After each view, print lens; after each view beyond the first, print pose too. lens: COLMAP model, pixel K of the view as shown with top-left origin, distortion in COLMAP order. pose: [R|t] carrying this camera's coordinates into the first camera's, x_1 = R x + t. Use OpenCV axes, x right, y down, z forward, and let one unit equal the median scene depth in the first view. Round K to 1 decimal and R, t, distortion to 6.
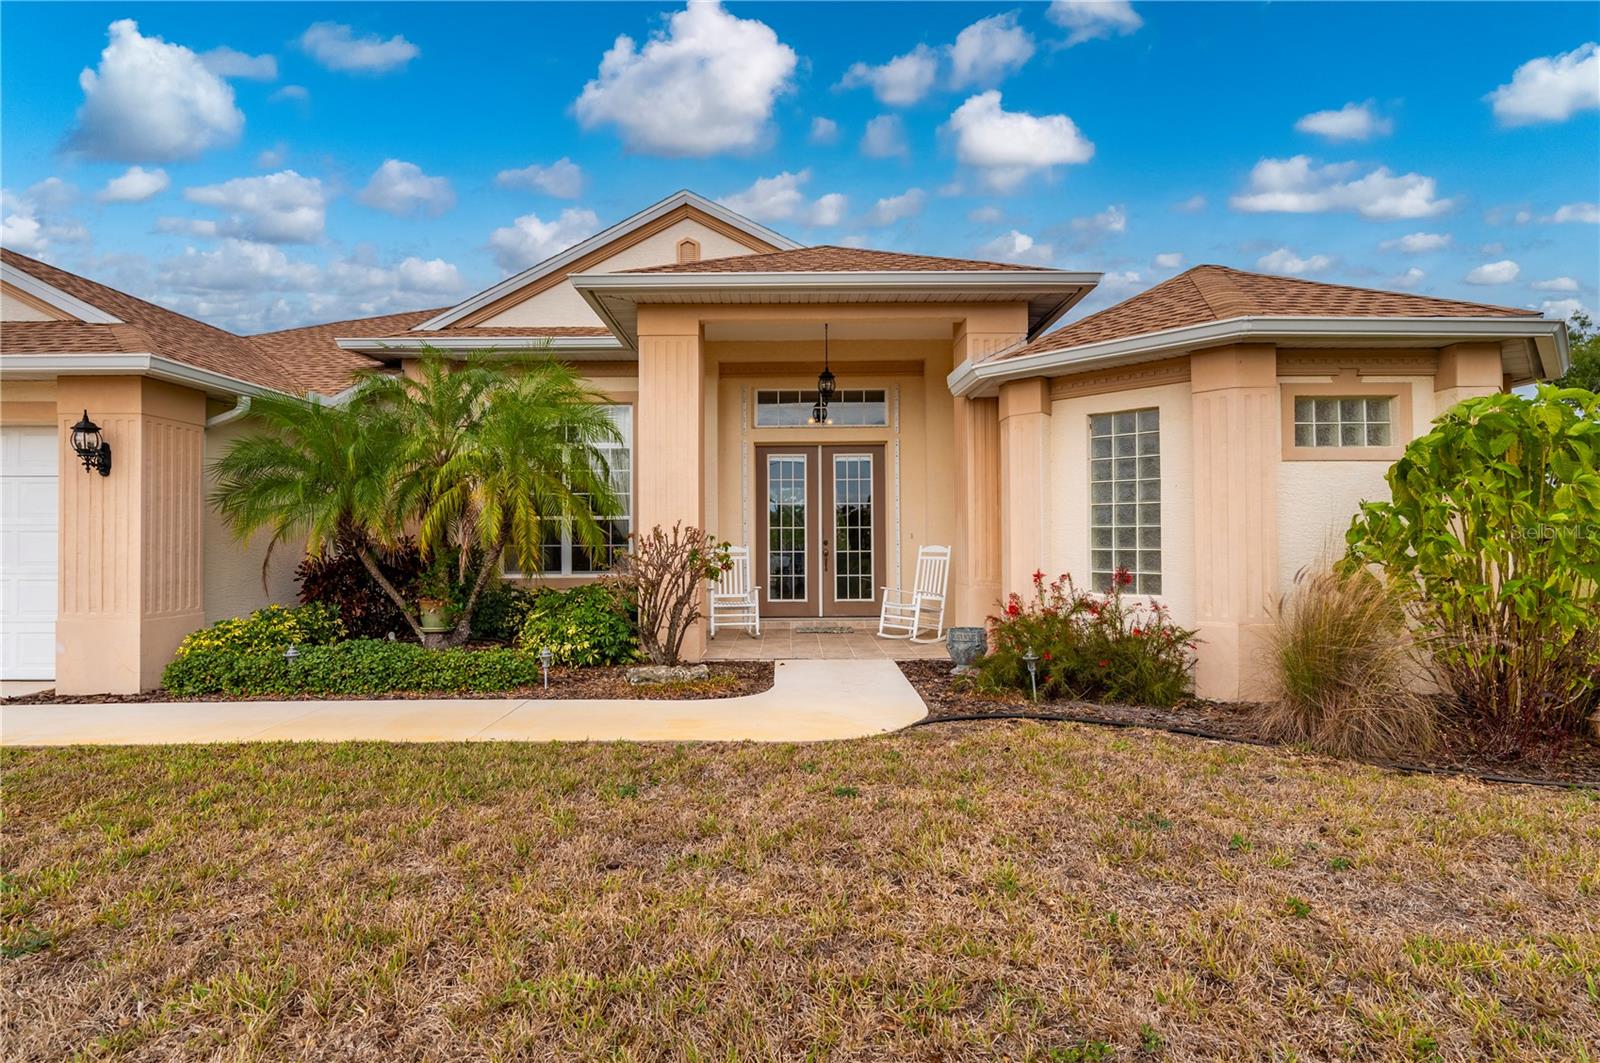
lens RADIAL K [[762.5, 0, 798.6], [0, 762.5, 531.3], [0, 0, 1]] dist [0.000627, 0.000852]
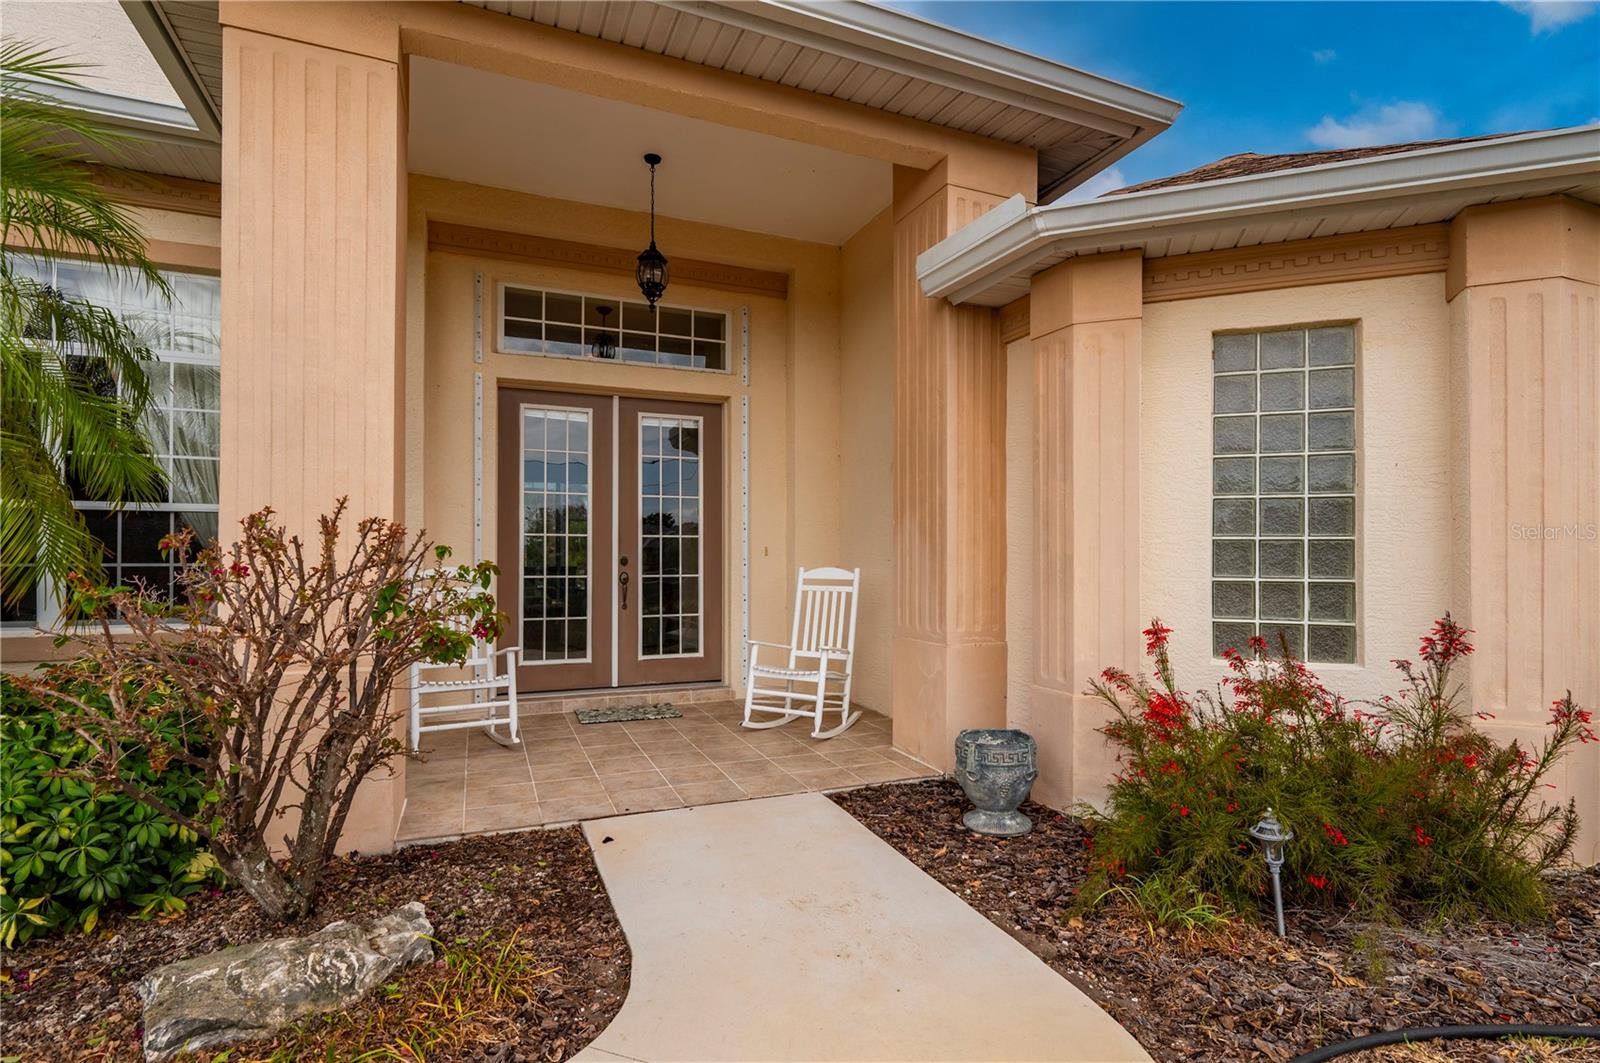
lens RADIAL K [[762.5, 0, 802.6], [0, 762.5, 553.2], [0, 0, 1]] dist [0.000627, 0.000852]
pose [[0.924031, 0.009700, 0.382195, -0.084092], [-0.012817, 0.999902, 0.005610, 0.004752], [-0.382103, -0.010083, 0.924065, 0.530056]]
